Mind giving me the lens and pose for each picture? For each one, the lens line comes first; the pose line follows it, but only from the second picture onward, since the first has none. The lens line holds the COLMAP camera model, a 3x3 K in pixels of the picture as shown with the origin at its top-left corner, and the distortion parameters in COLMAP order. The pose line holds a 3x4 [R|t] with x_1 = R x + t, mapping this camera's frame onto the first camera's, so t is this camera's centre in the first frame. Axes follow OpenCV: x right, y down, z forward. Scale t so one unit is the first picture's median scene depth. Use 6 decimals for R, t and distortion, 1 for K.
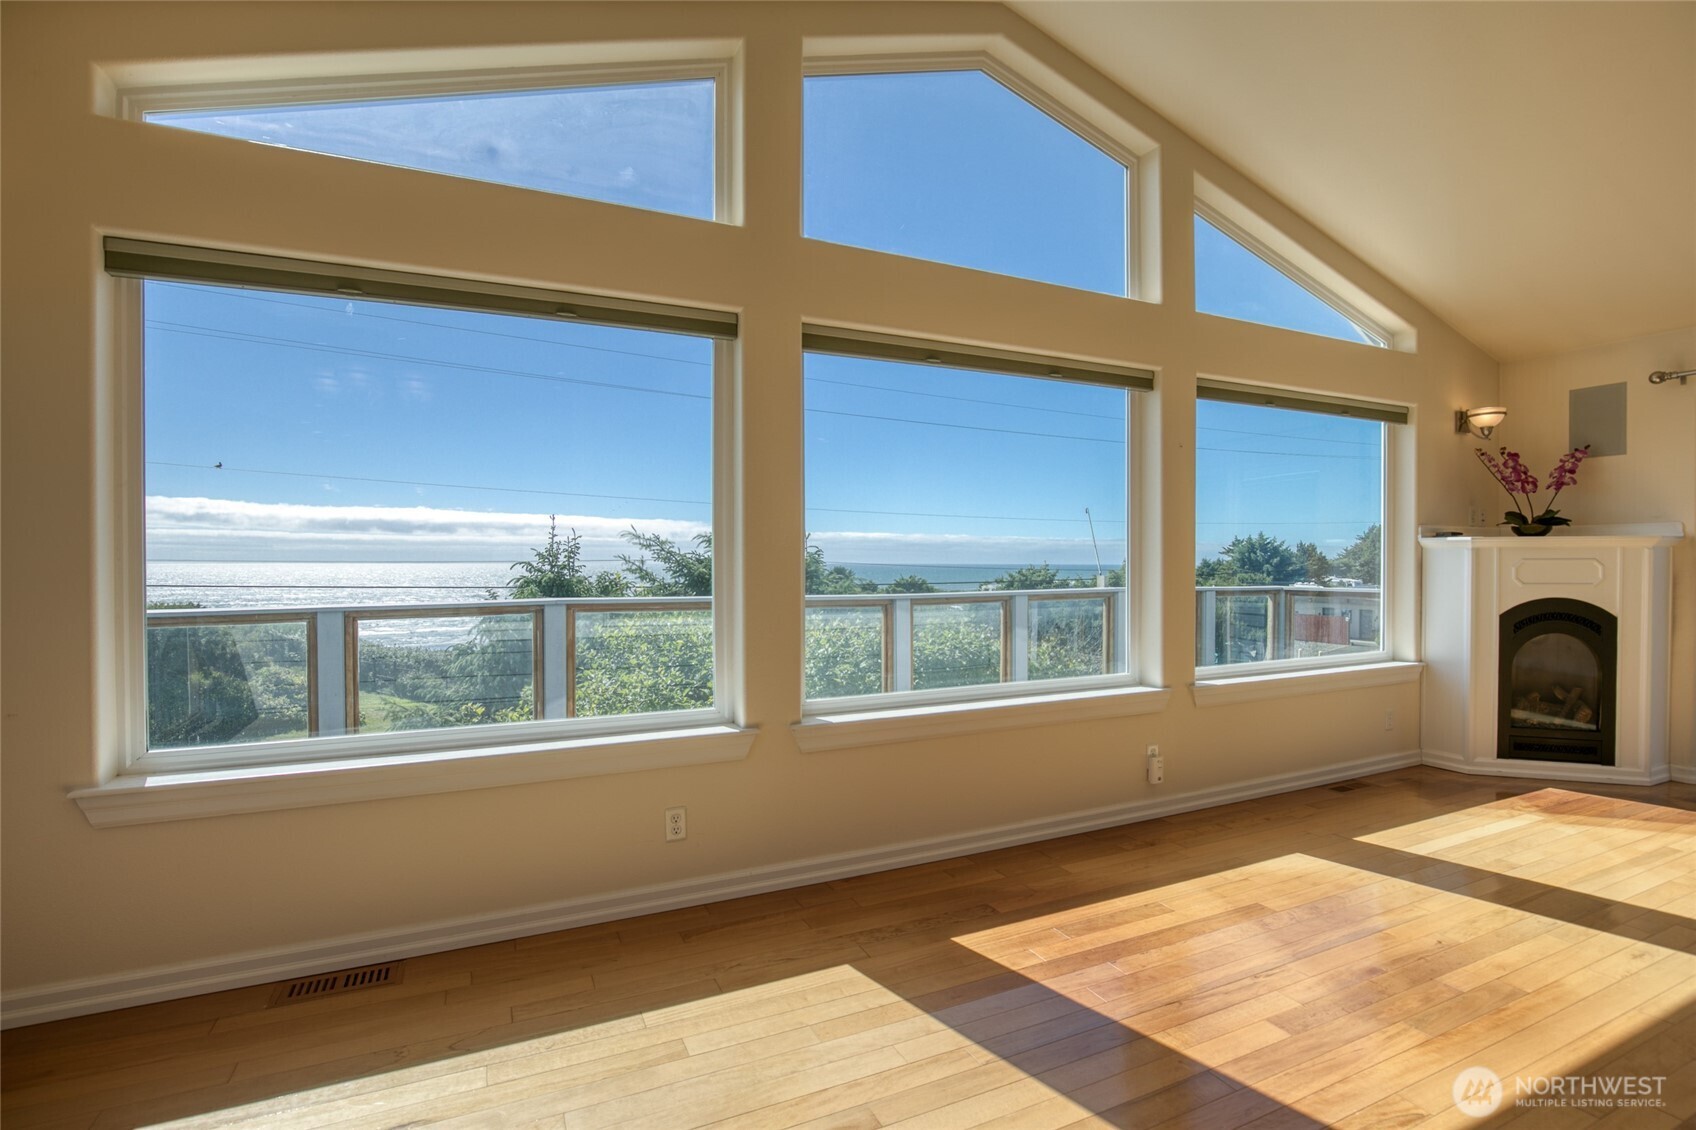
lens RADIAL K [[789.0, 0, 874.3], [0, 789.0, 568.1], [0, 0, 1]] dist [-0.035725, 0.005146]
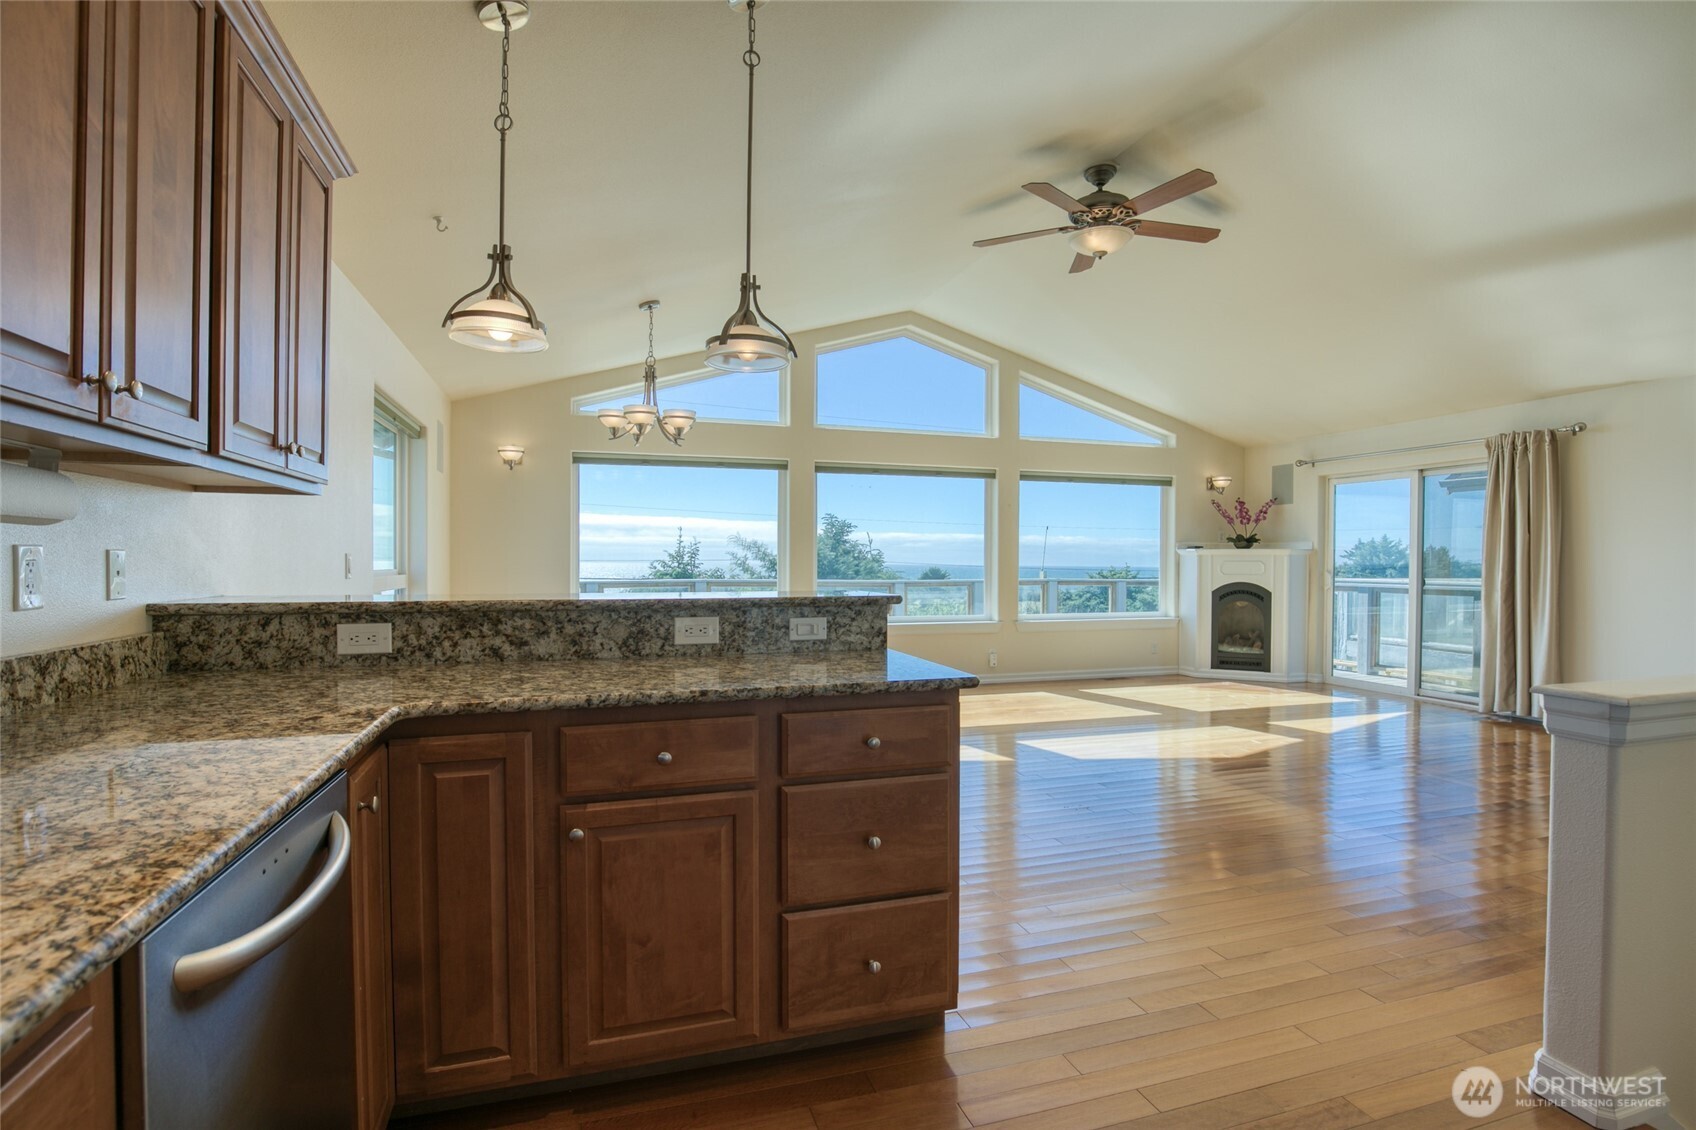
lens RADIAL K [[789.0, 0, 868.6], [0, 789.0, 565.6], [0, 0, 1]] dist [-0.035725, 0.005146]
pose [[0.992801, 0.009336, -0.119412, 0.223891], [-0.009850, 0.999945, -0.003718, 0.012687], [0.119371, 0.004867, 0.992838, -0.927590]]
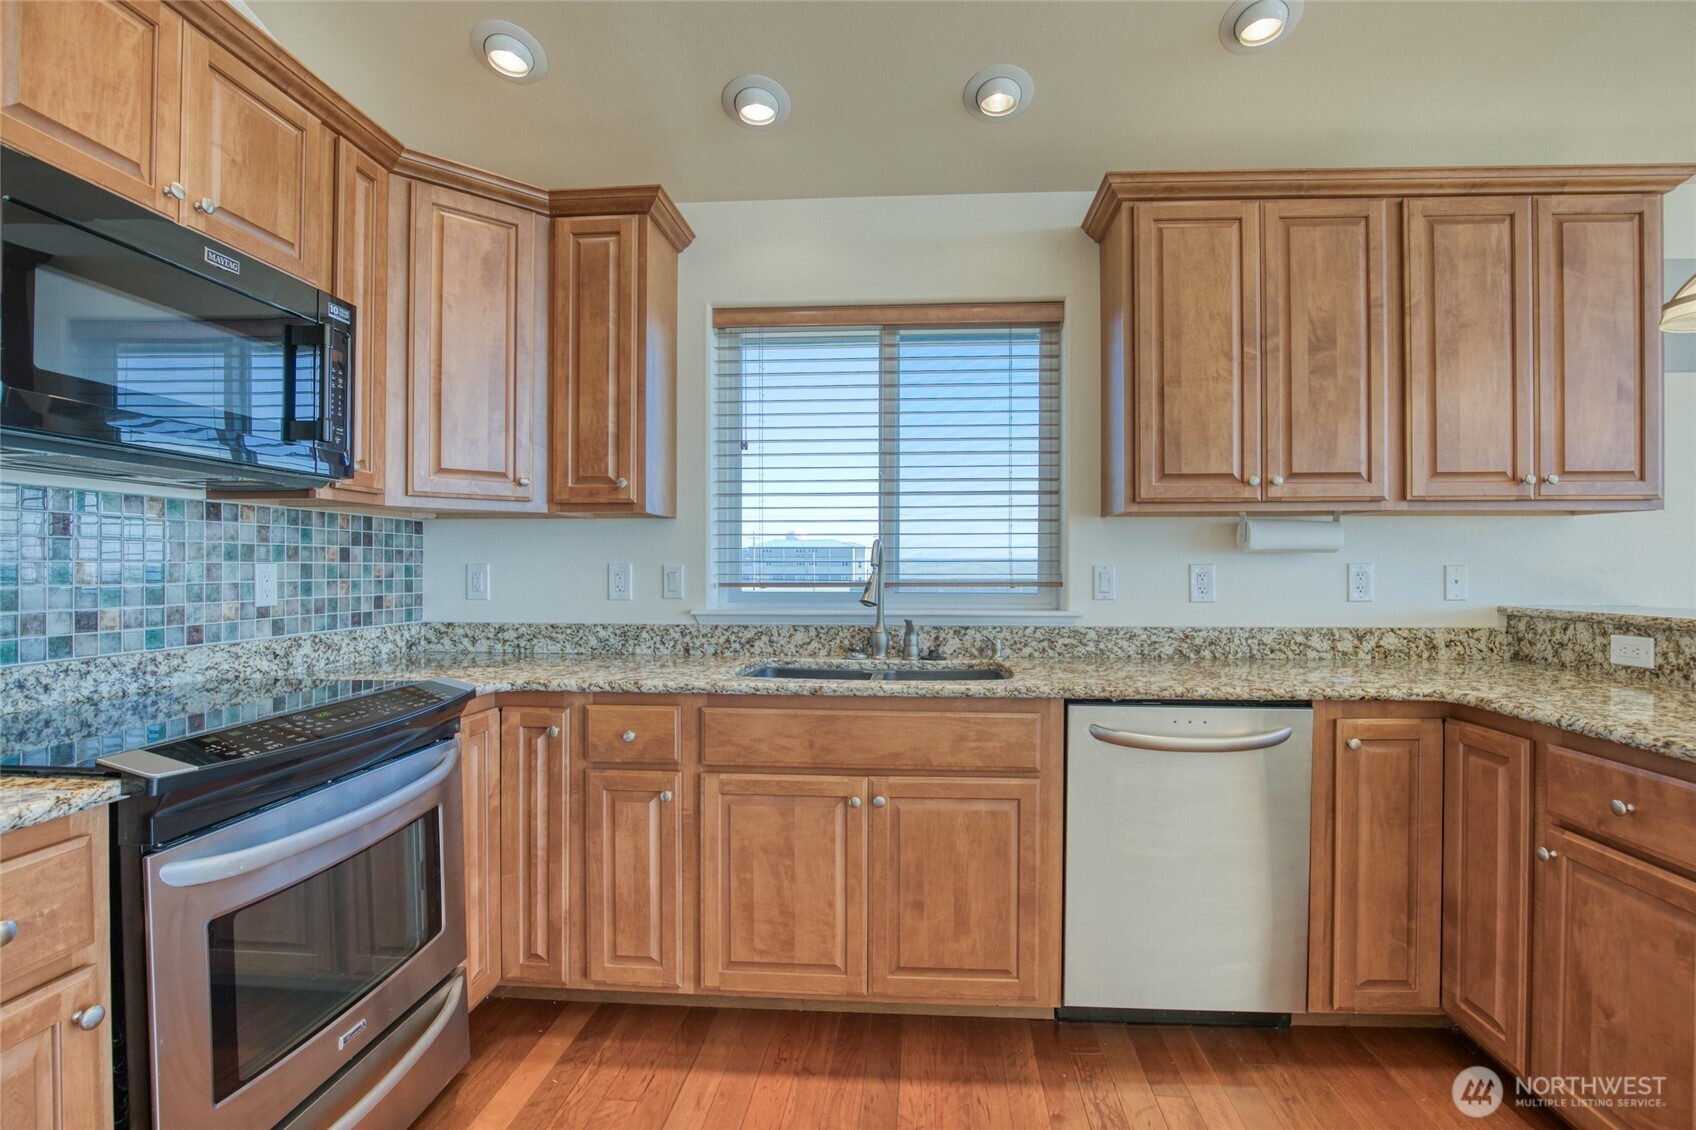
lens RADIAL K [[789.0, 0, 872.7], [0, 789.0, 569.9], [0, 0, 1]] dist [-0.035725, 0.005146]
pose [[-0.477285, 0.009066, -0.878702, 0.490232], [-0.008062, 0.999860, 0.014695, 0.005251], [0.878712, 0.014098, -0.477144, -0.696817]]
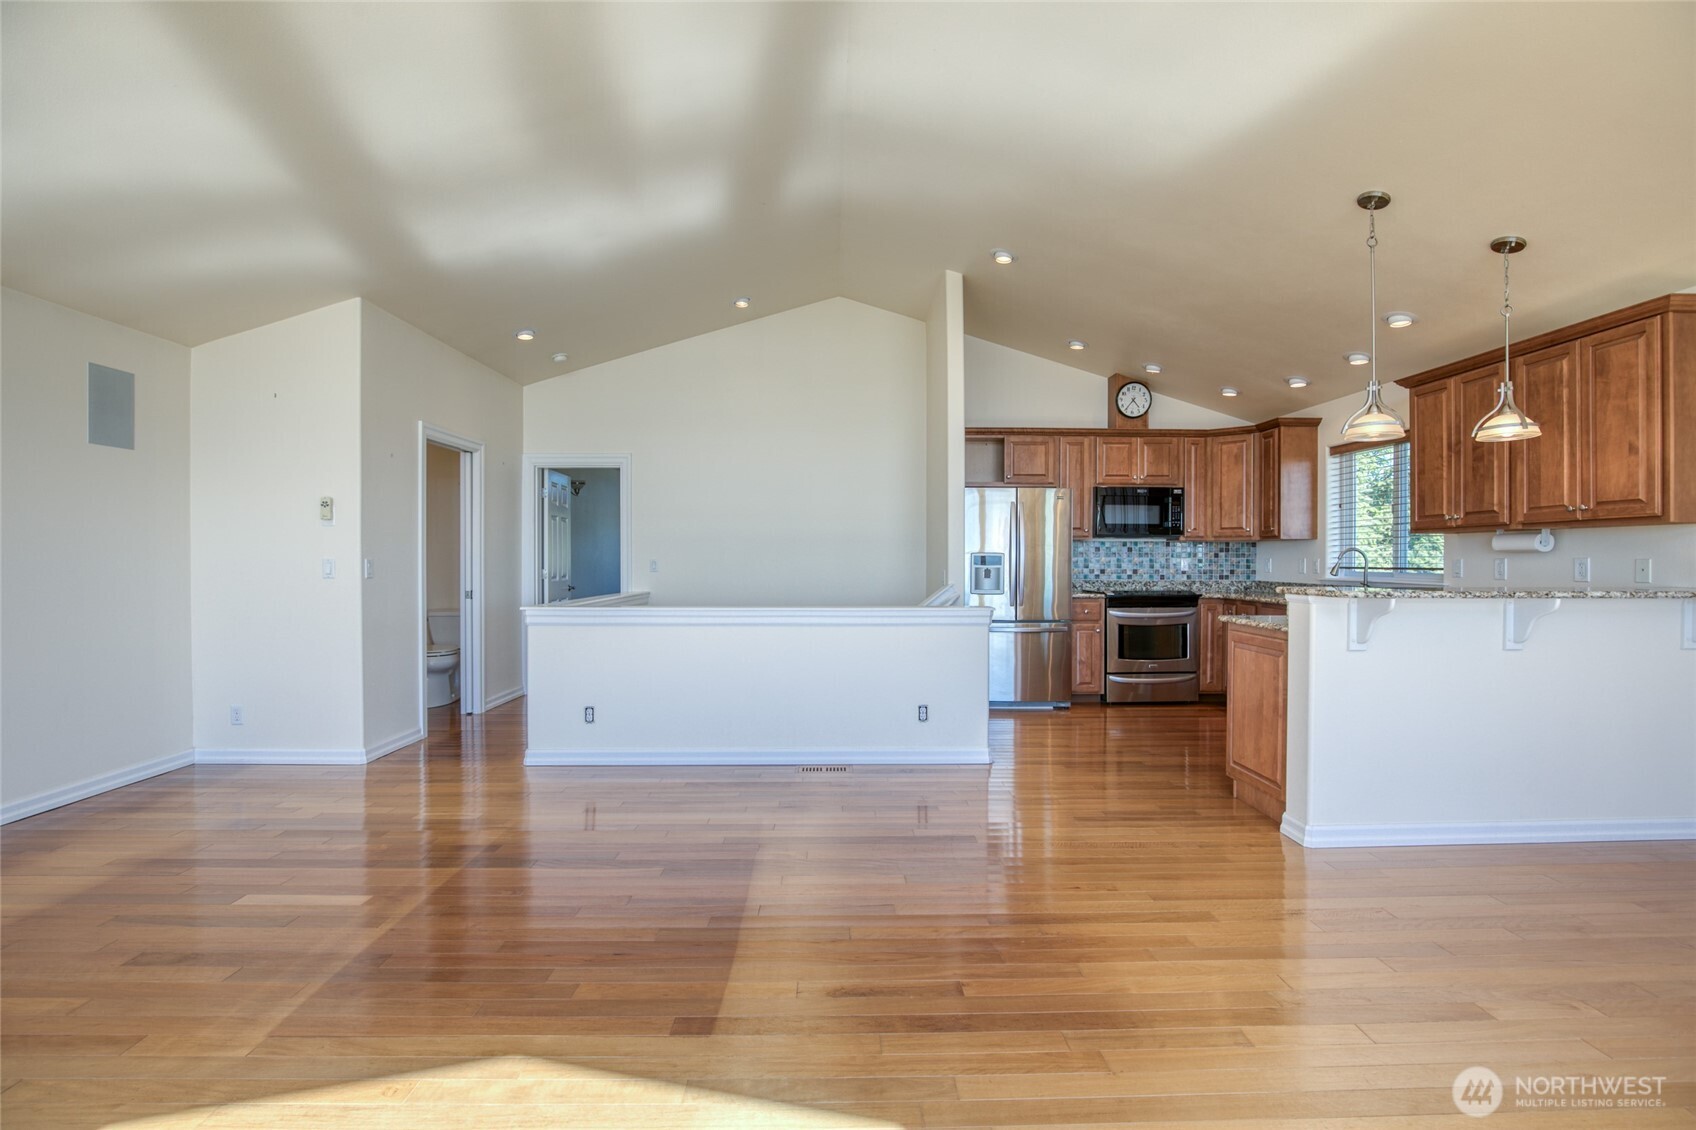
lens RADIAL K [[789.0, 0, 853.9], [0, 789.0, 568.4], [0, 0, 1]] dist [-0.035725, 0.005146]
pose [[-0.920421, -0.002364, 0.390921, 0.253764], [0.006310, 0.999762, 0.020902, -0.005870], [-0.390877, 0.021705, -0.920187, 0.498609]]
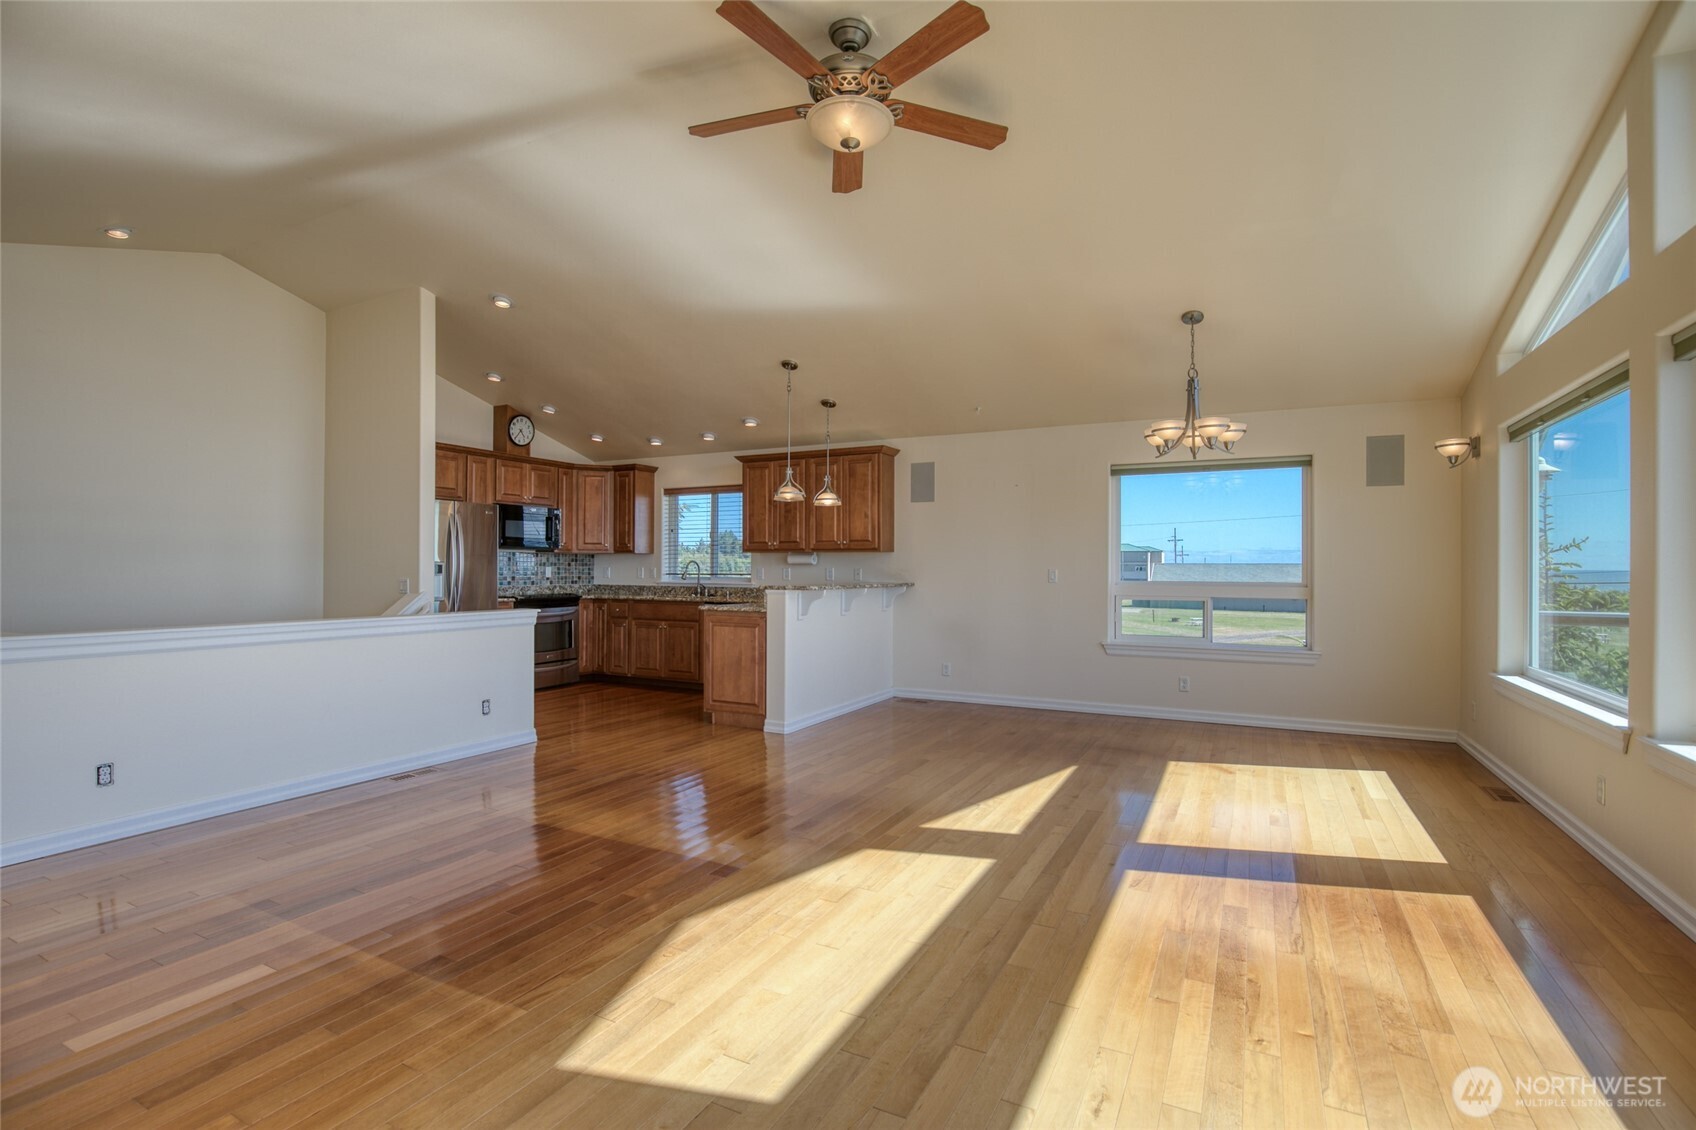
lens RADIAL K [[789.0, 0, 873.8], [0, 789.0, 571.1], [0, 0, 1]] dist [-0.035725, 0.005146]
pose [[-0.767814, 0.002457, -0.640668, 0.876549], [-0.008826, 0.999857, 0.014412, -0.013402], [0.640612, 0.016720, -0.767683, 0.751441]]
